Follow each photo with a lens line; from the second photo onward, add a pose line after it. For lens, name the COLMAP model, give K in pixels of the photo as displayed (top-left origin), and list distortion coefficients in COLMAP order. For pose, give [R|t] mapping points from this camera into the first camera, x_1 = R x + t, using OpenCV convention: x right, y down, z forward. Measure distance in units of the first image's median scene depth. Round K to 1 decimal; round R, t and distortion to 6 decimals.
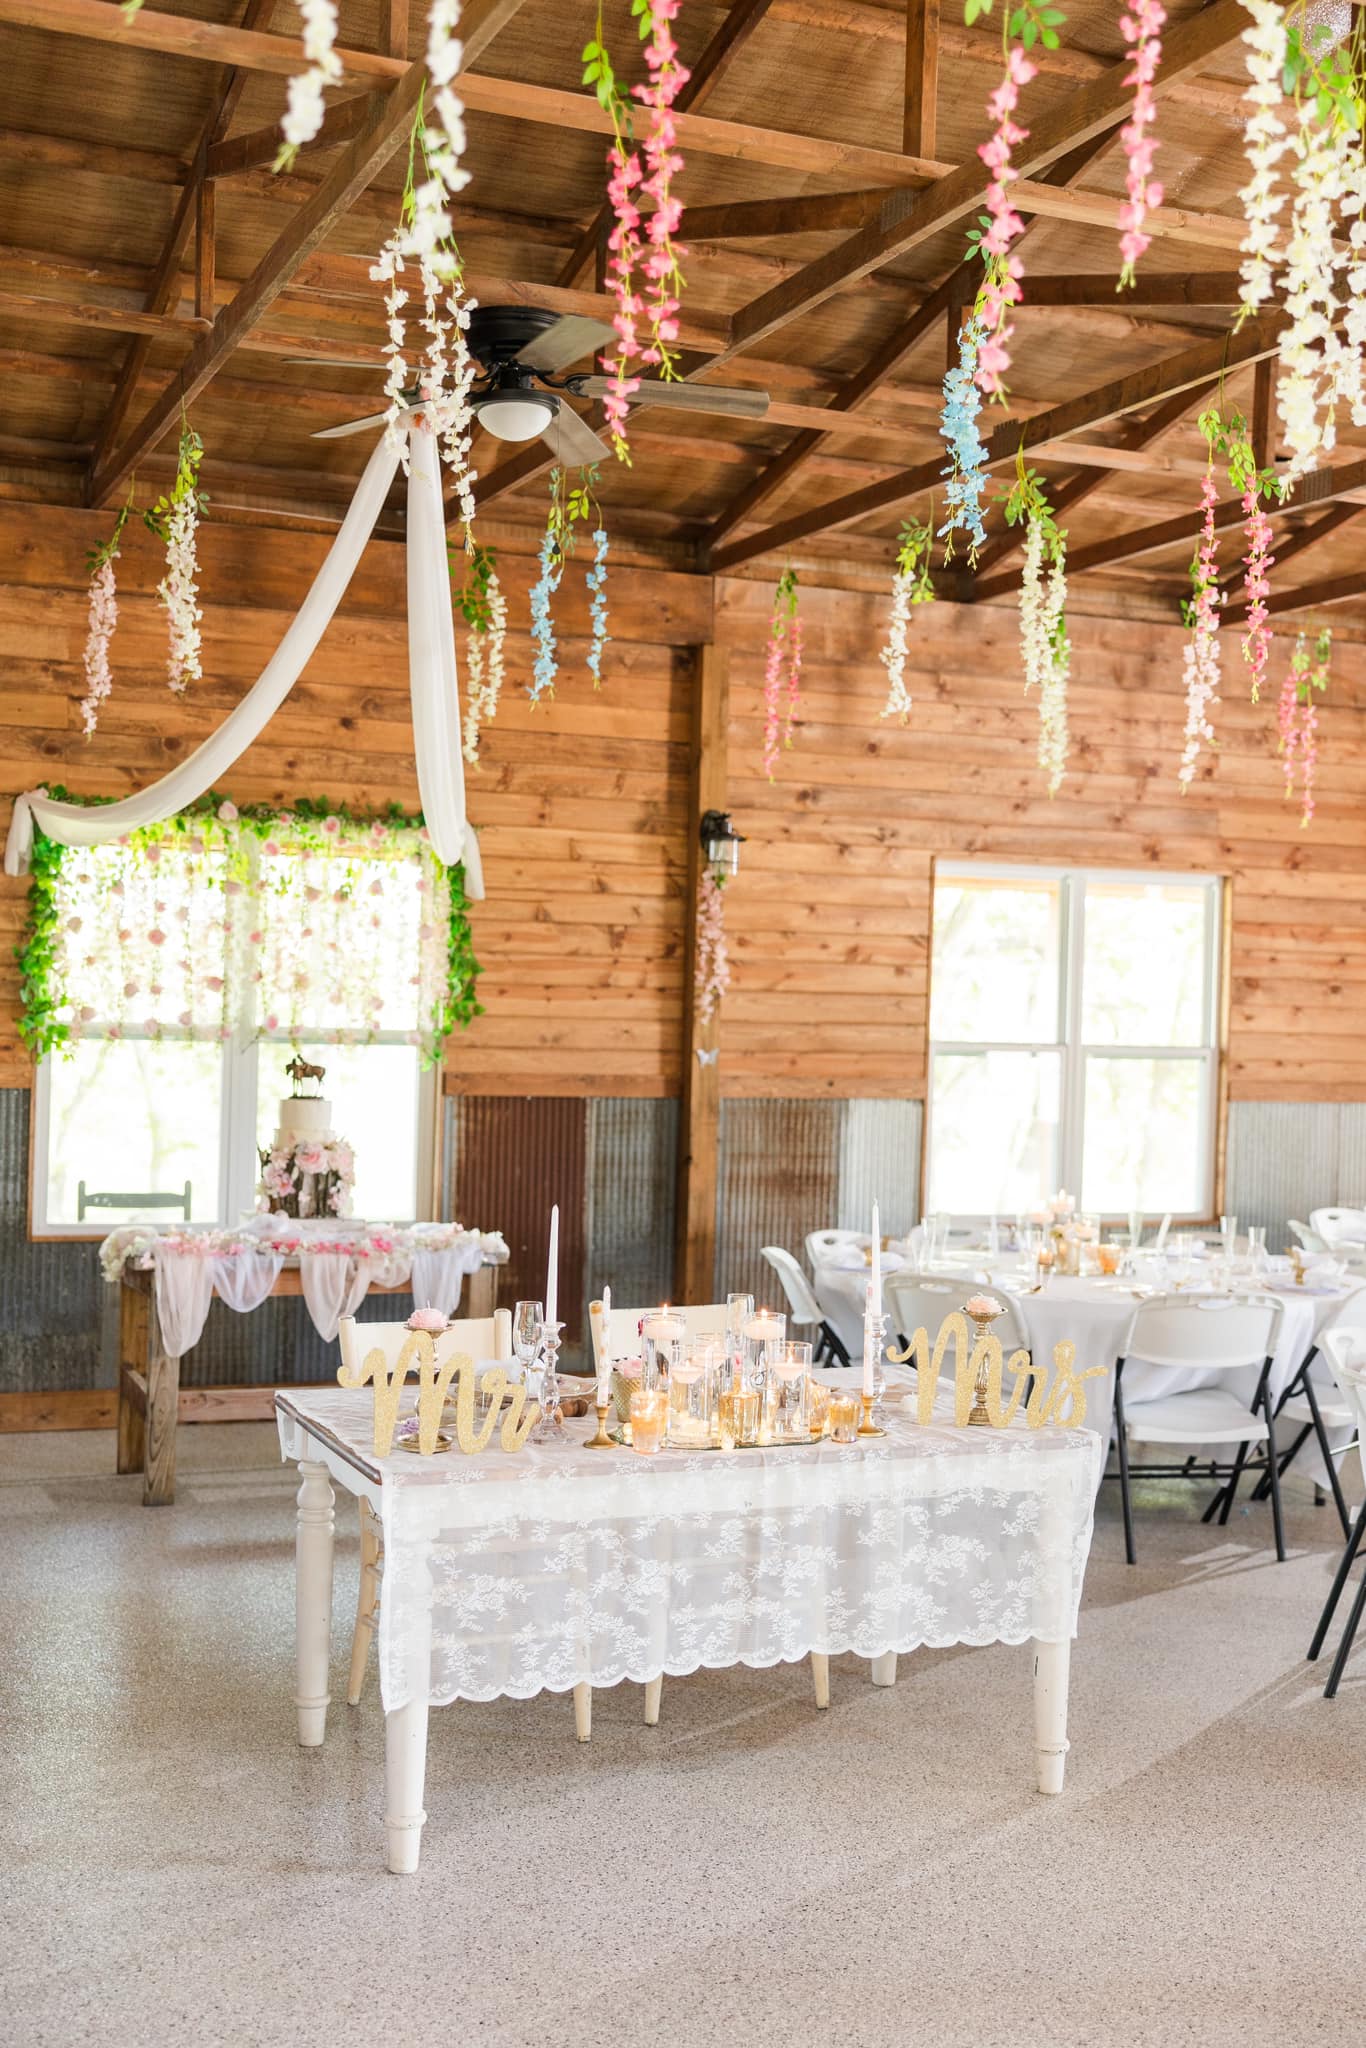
lens RADIAL K [[2277.3, 0, 679.2], [0, 2277.3, 1026.6], [0, 0, 1]] dist [0.004746, 0.000000]
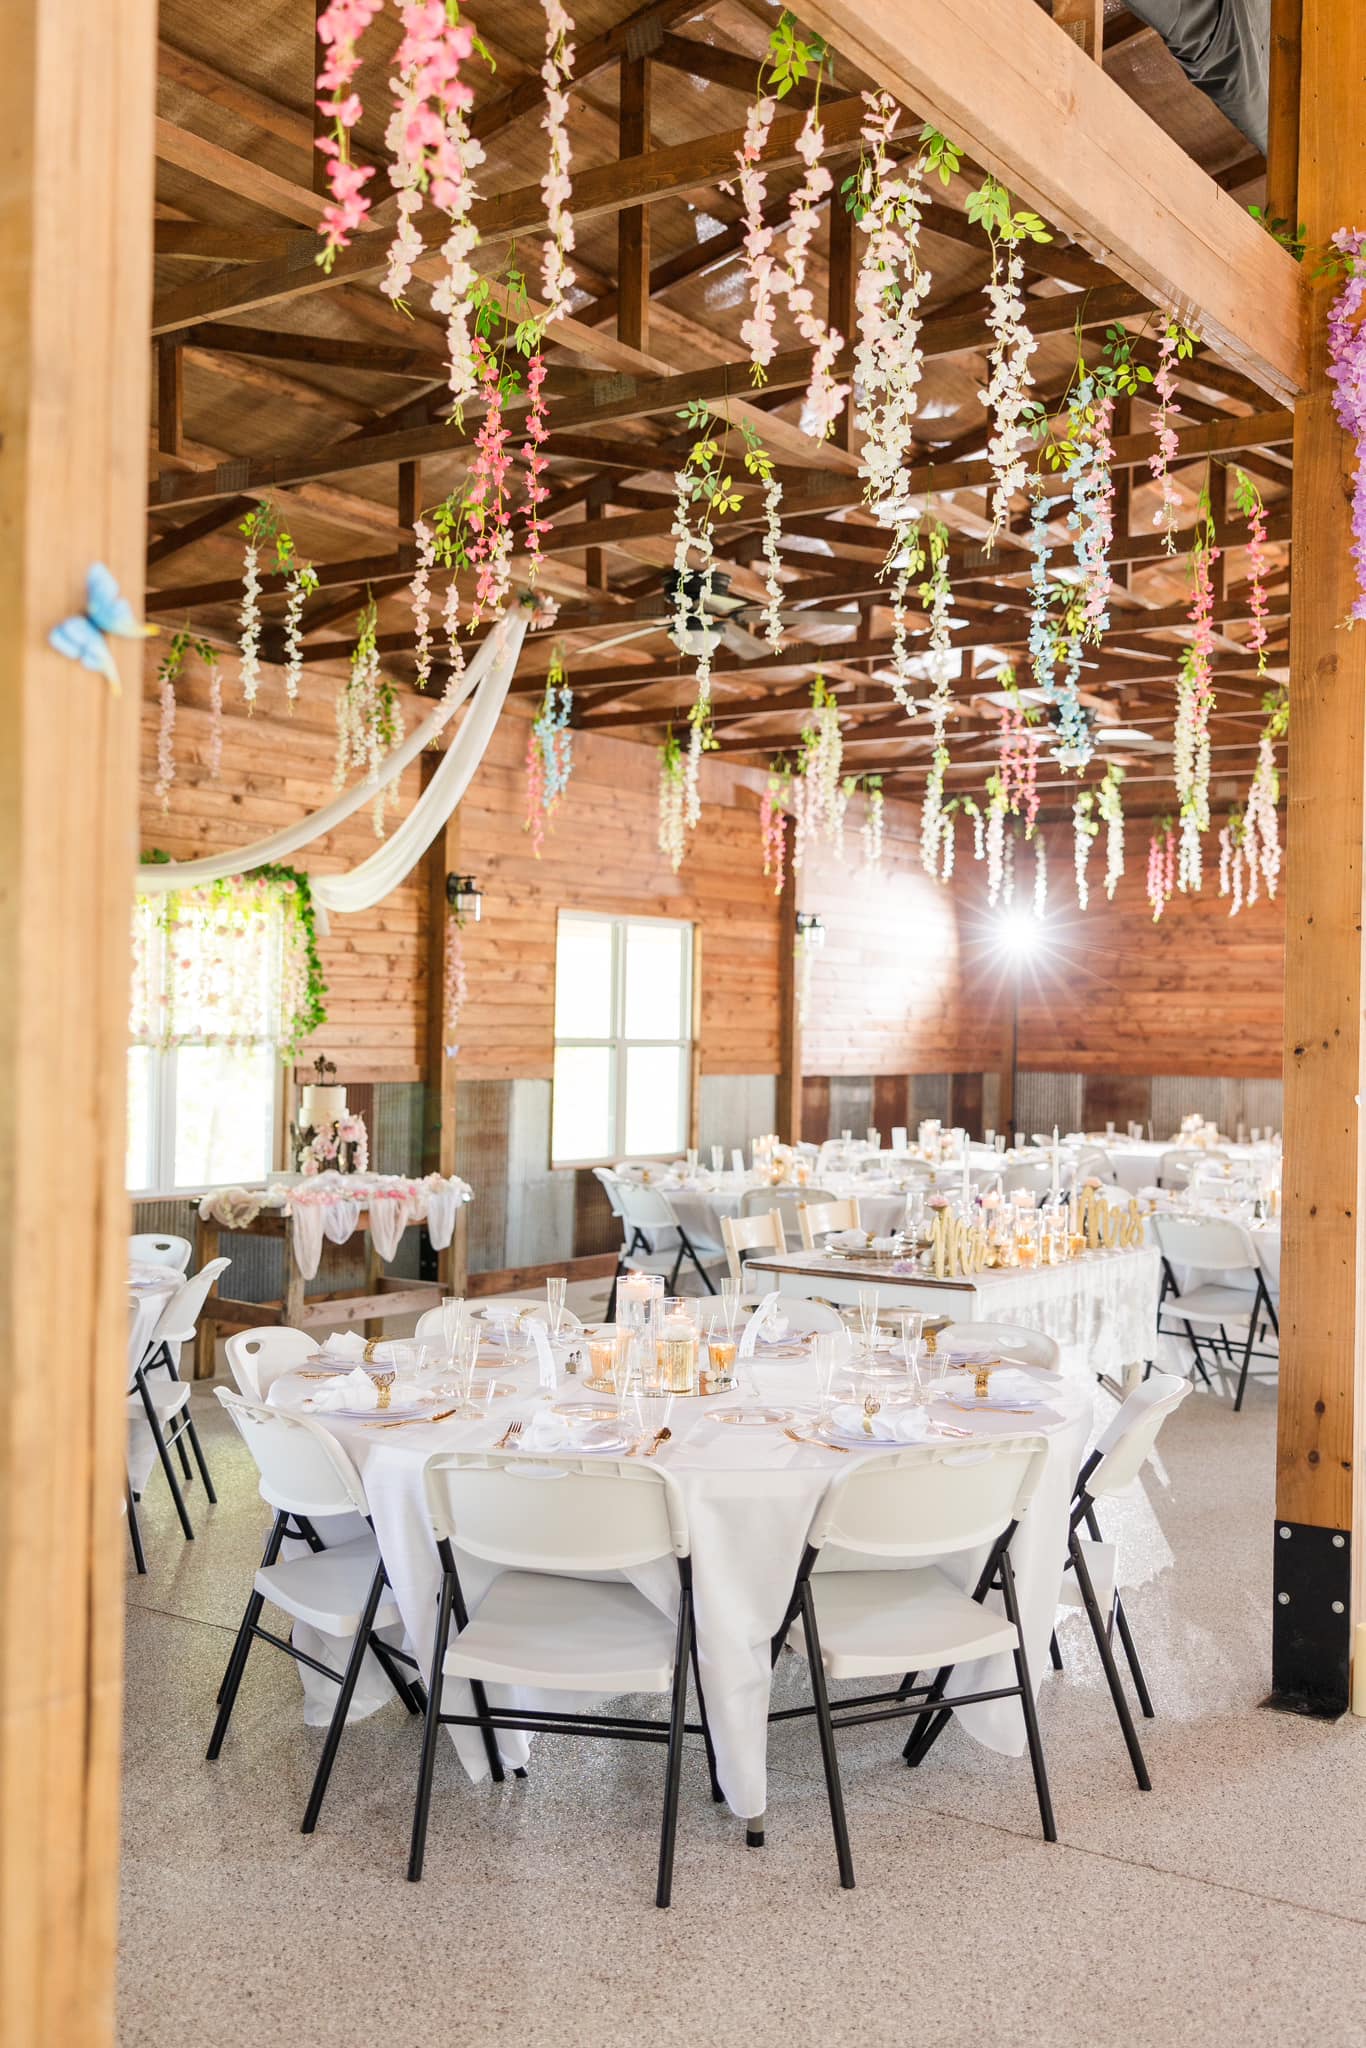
lens RADIAL K [[2079.3, 0, 686.4], [0, 2079.3, 1027.4], [0, 0, 1]] dist [-0.039270, 0.000000]
pose [[0.826514, -0.009930, 0.562828, -0.574129], [0.005082, 0.999935, 0.010178, -0.013129], [-0.562893, -0.005552, 0.826511, -0.118697]]
